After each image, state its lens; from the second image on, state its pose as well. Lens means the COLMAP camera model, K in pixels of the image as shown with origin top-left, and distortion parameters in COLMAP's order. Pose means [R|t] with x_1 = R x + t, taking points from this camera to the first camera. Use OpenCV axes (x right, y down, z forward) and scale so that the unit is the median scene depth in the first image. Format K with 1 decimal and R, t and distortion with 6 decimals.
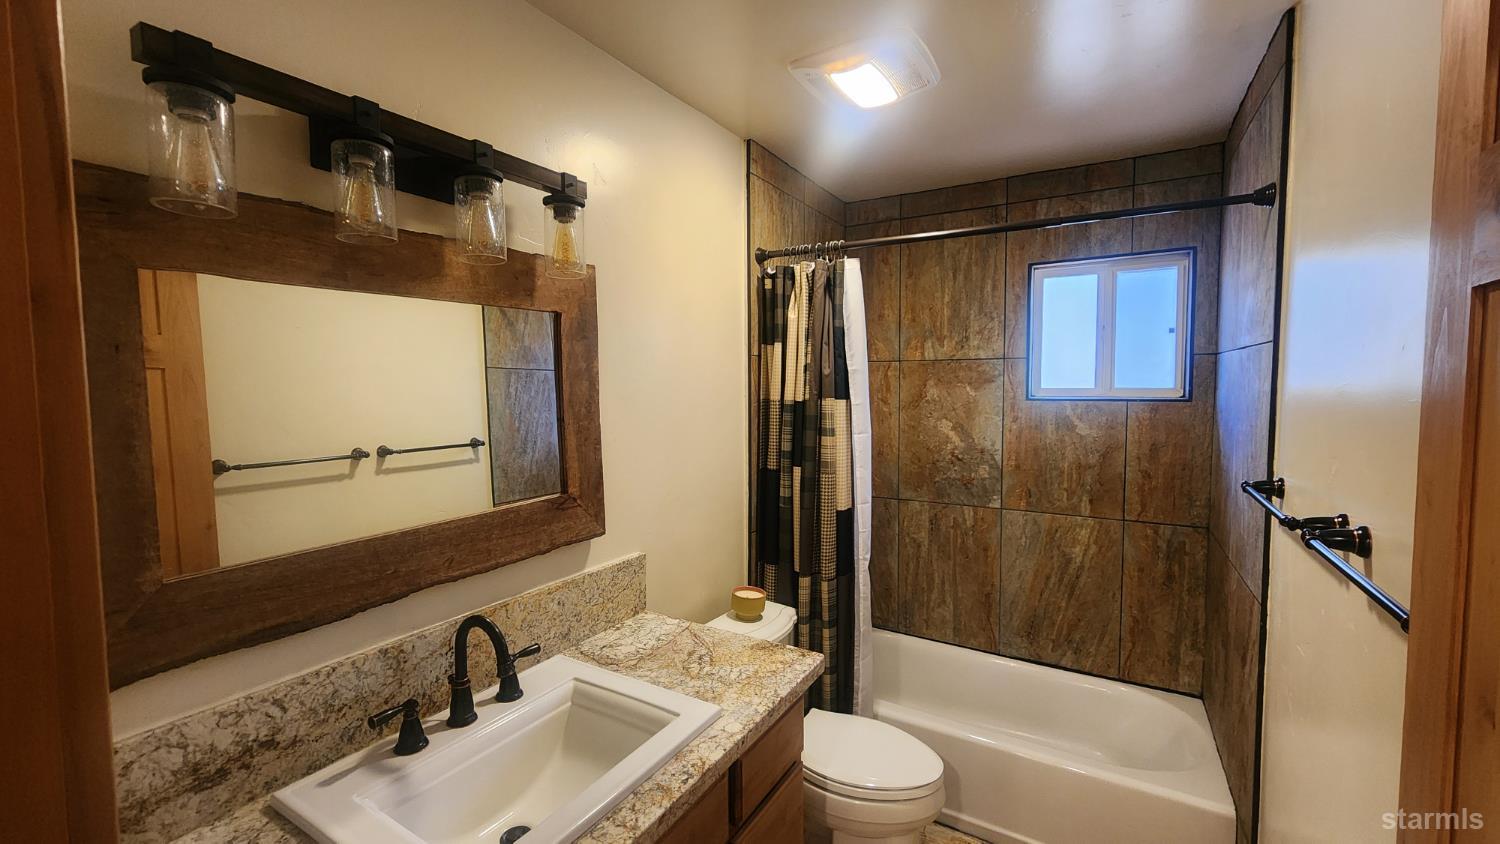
lens RADIAL K [[616.9, 0, 745.8], [0, 616.9, 421.1], [0, 0, 1]] dist [0.000580, 0.000014]
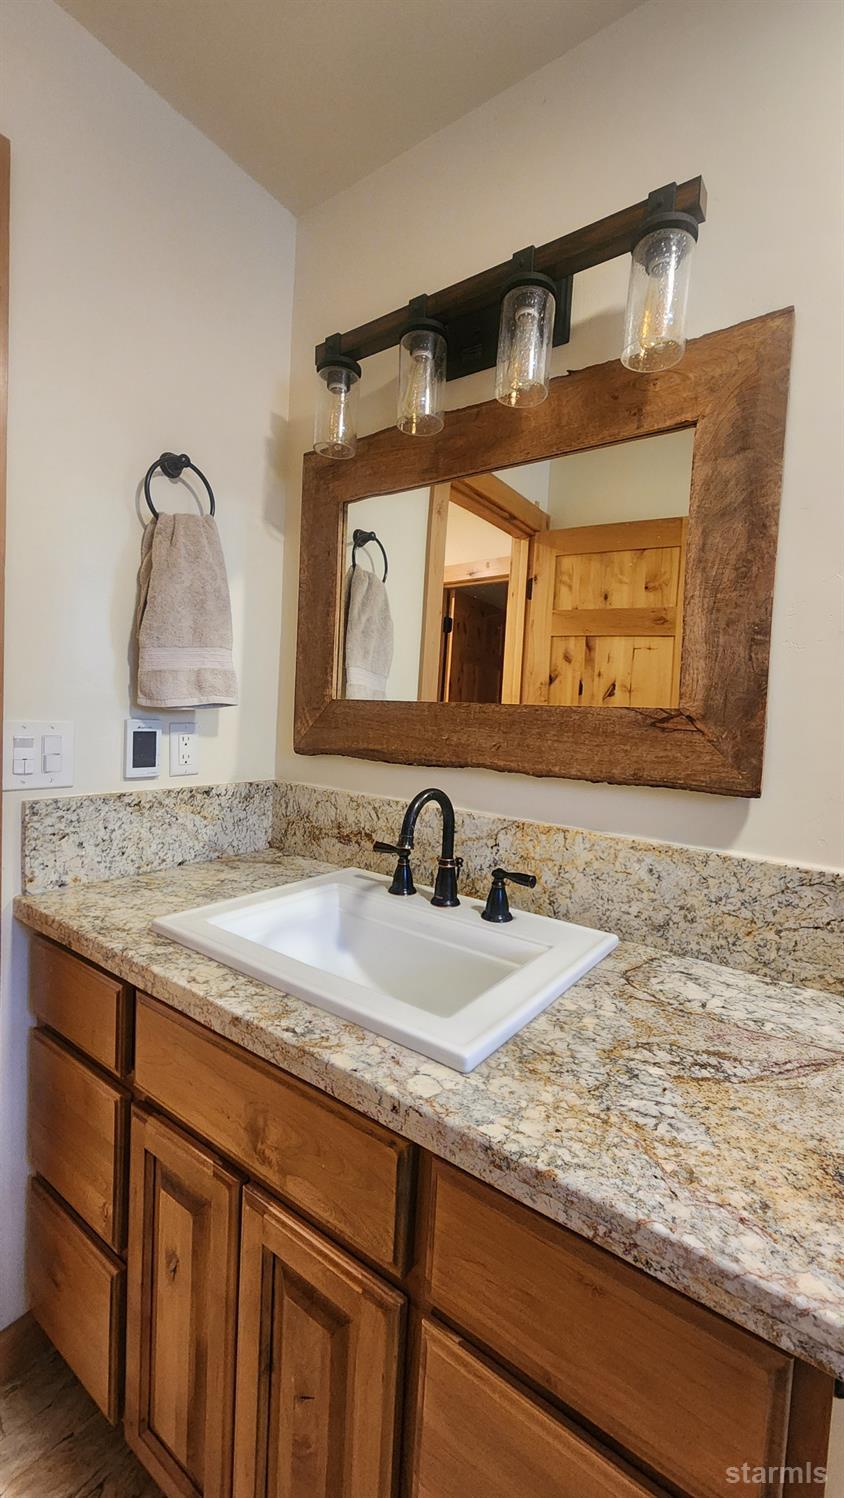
lens RADIAL K [[614.9, 0, 416.0], [0, 614.9, 746.7], [0, 0, 1]] dist [0.001785, 0.000087]
pose [[-0.089969, 0.064508, -0.993853, 0.391426], [-0.111285, 0.991000, 0.074397, 0.147940], [0.989708, 0.117294, -0.081981, 0.830207]]
